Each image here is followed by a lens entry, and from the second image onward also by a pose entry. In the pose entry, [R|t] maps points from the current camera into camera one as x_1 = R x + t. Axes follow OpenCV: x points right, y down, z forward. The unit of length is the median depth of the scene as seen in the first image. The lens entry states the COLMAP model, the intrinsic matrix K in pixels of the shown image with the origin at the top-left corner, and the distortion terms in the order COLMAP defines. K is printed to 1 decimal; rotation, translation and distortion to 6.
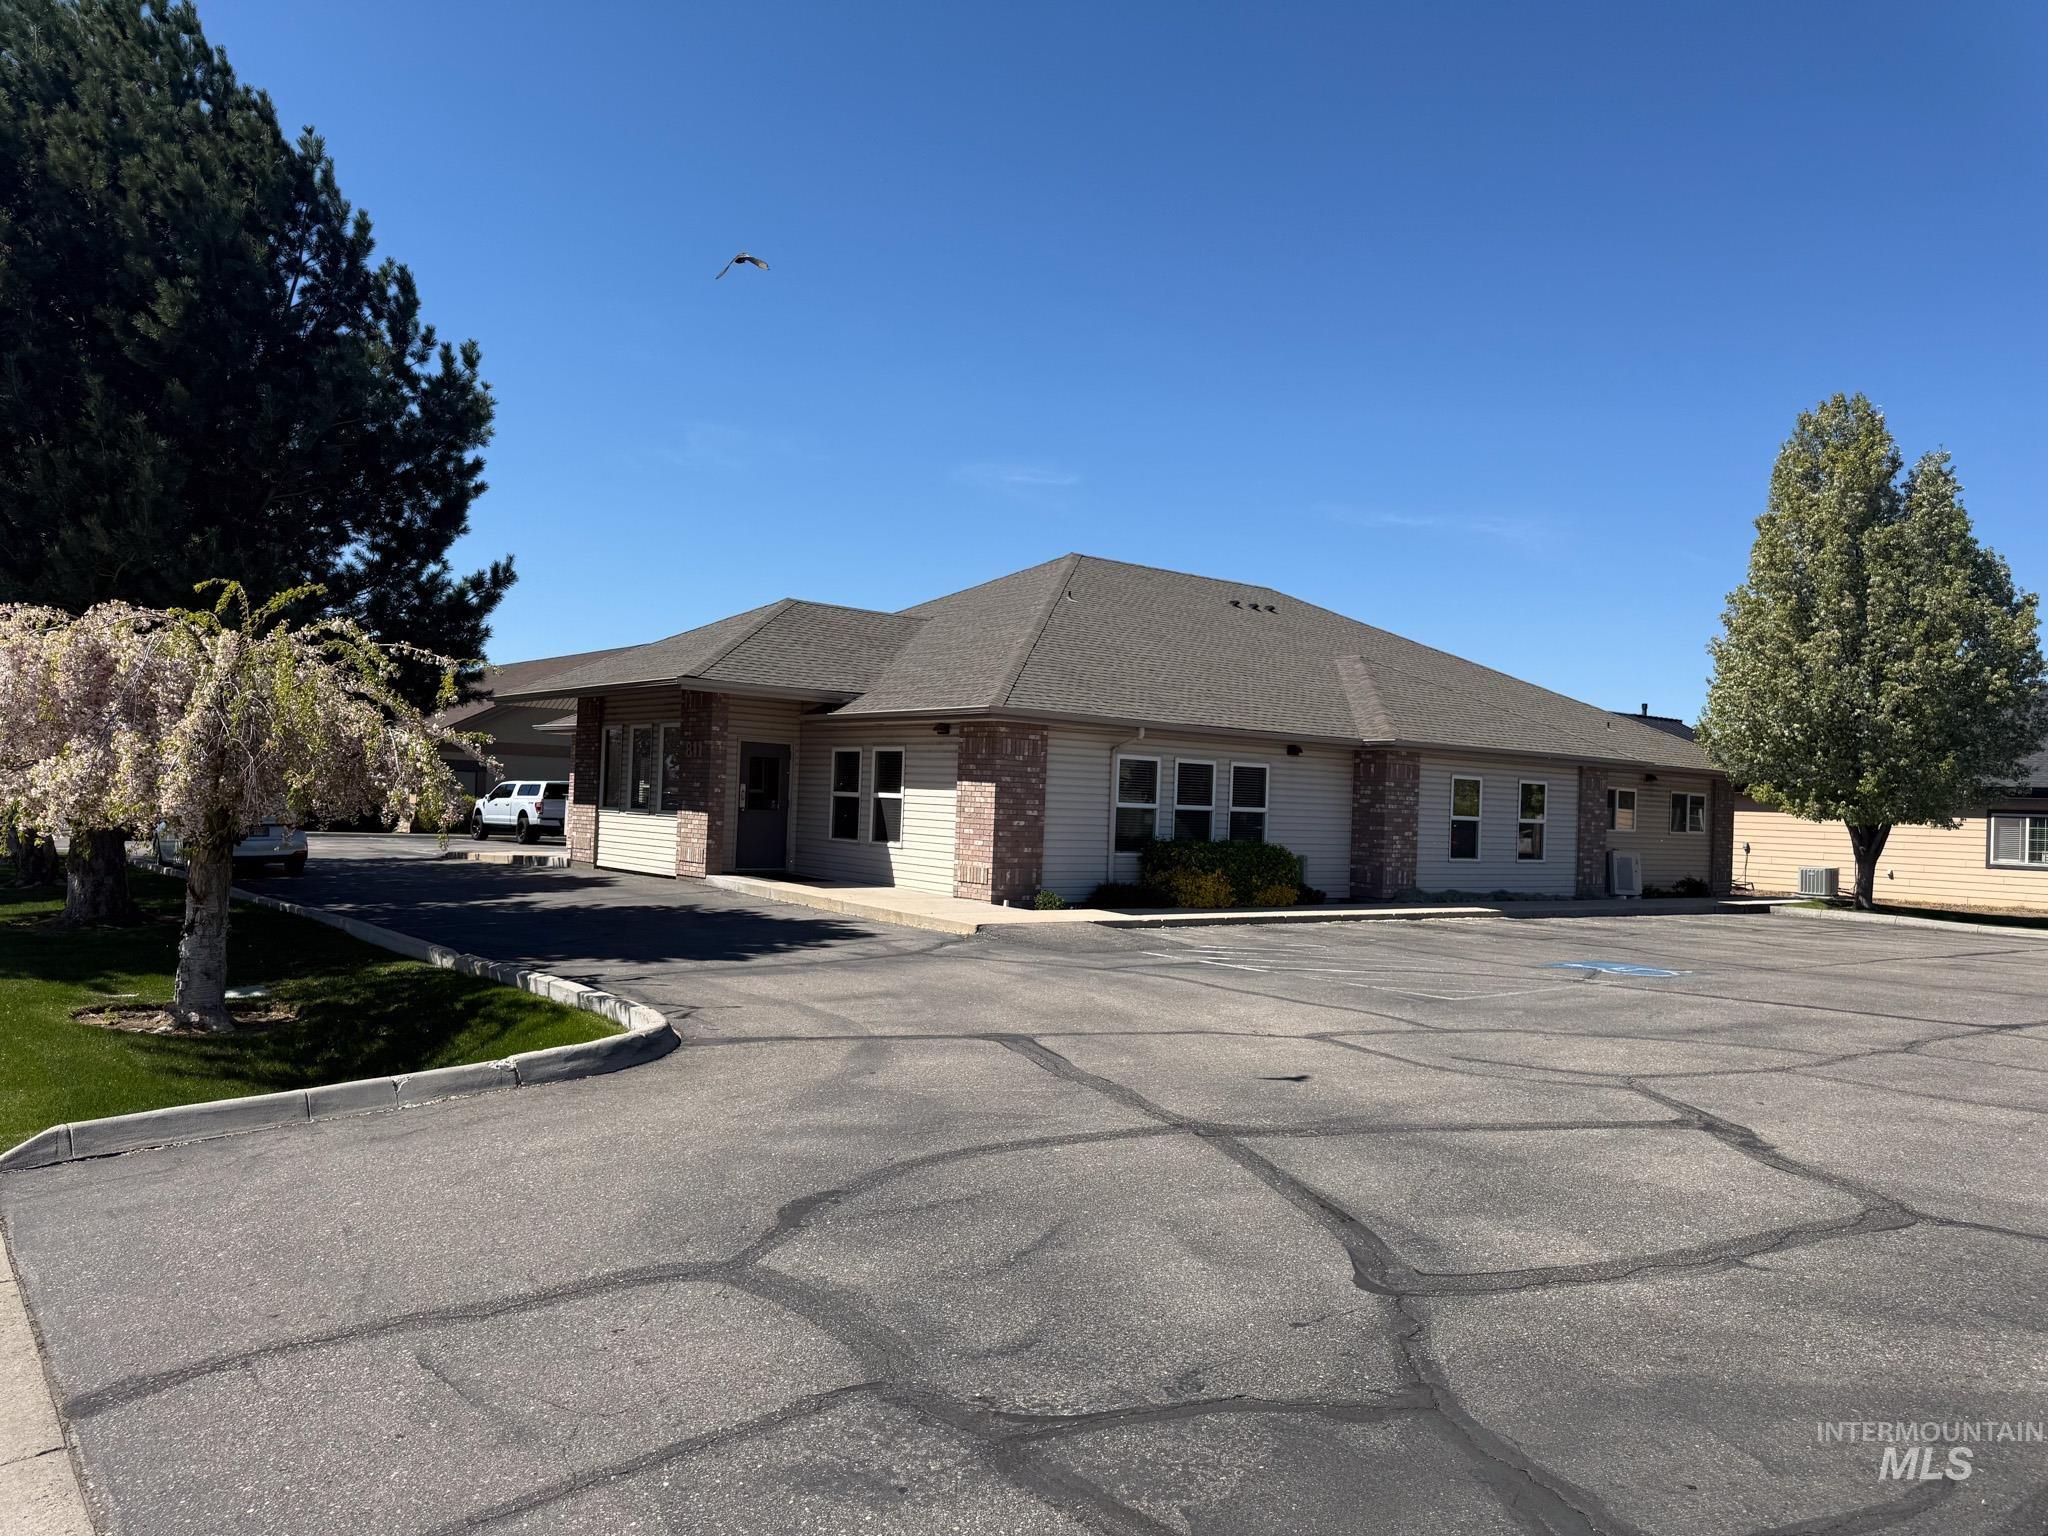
lens RADIAL K [[1375.8, 0, 1024.0], [0, 1375.8, 768.0], [0, 0, 1]] dist [0.075086, -0.072190]
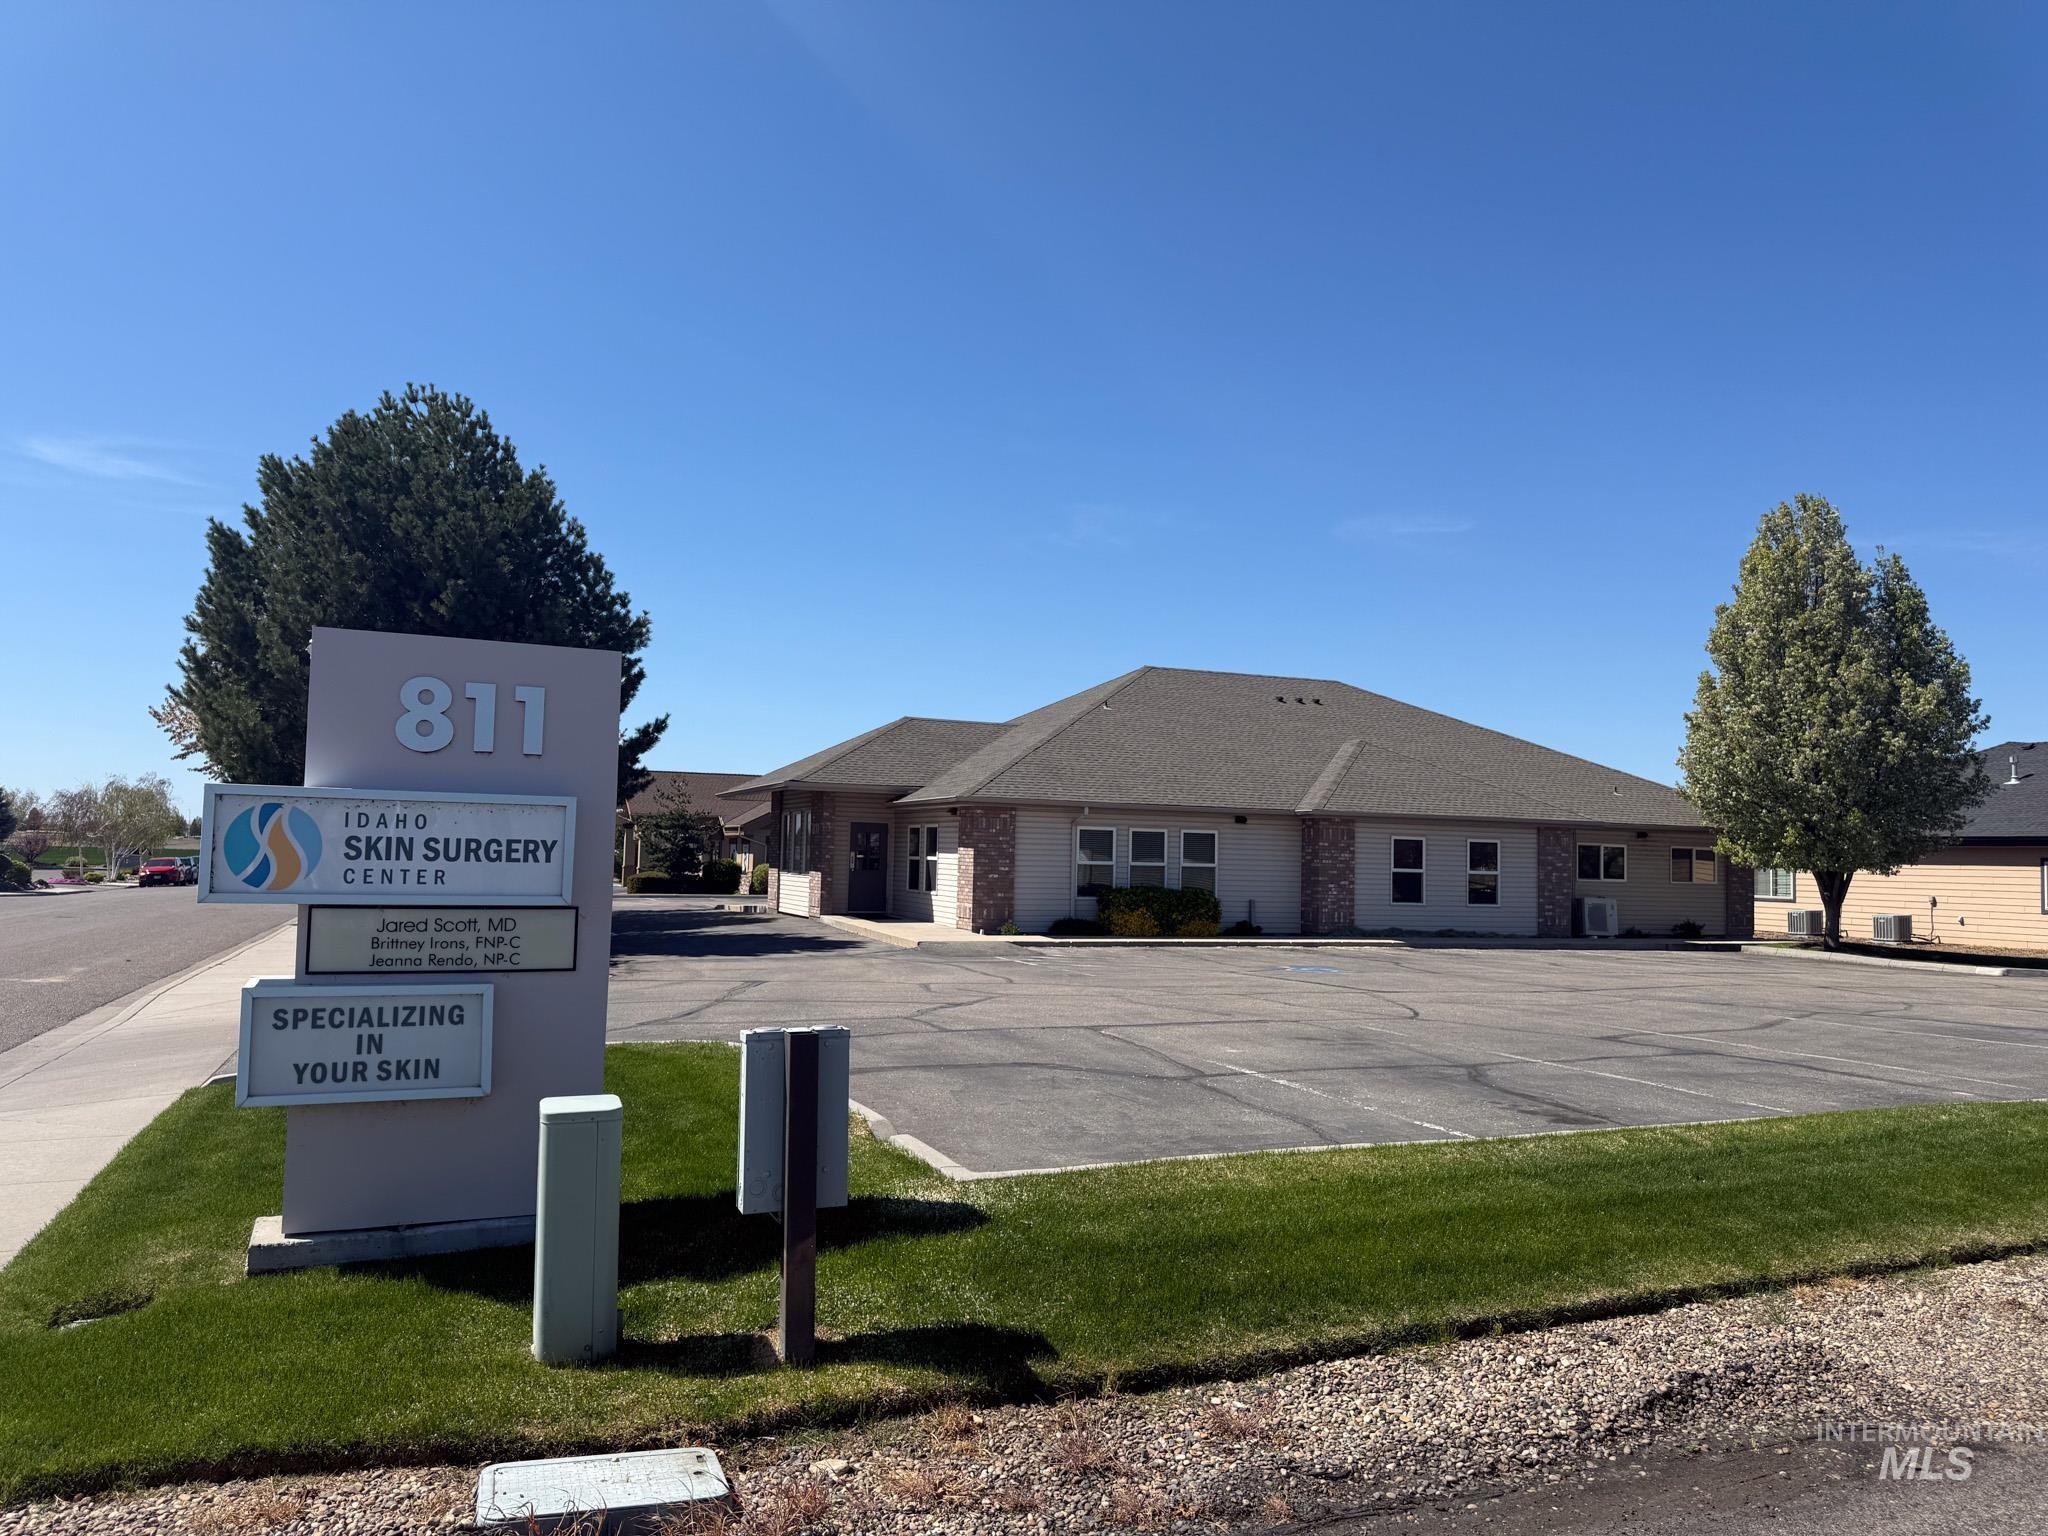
lens RADIAL K [[1375.8, 0, 1024.0], [0, 1375.8, 768.0], [0, 0, 1]] dist [0.075086, -0.072190]
pose [[0.959644, -0.032850, -0.279291, 0.353143], [0.019584, 0.998549, -0.050159, -0.000067], [0.280533, 0.042665, 0.958896, -0.310395]]
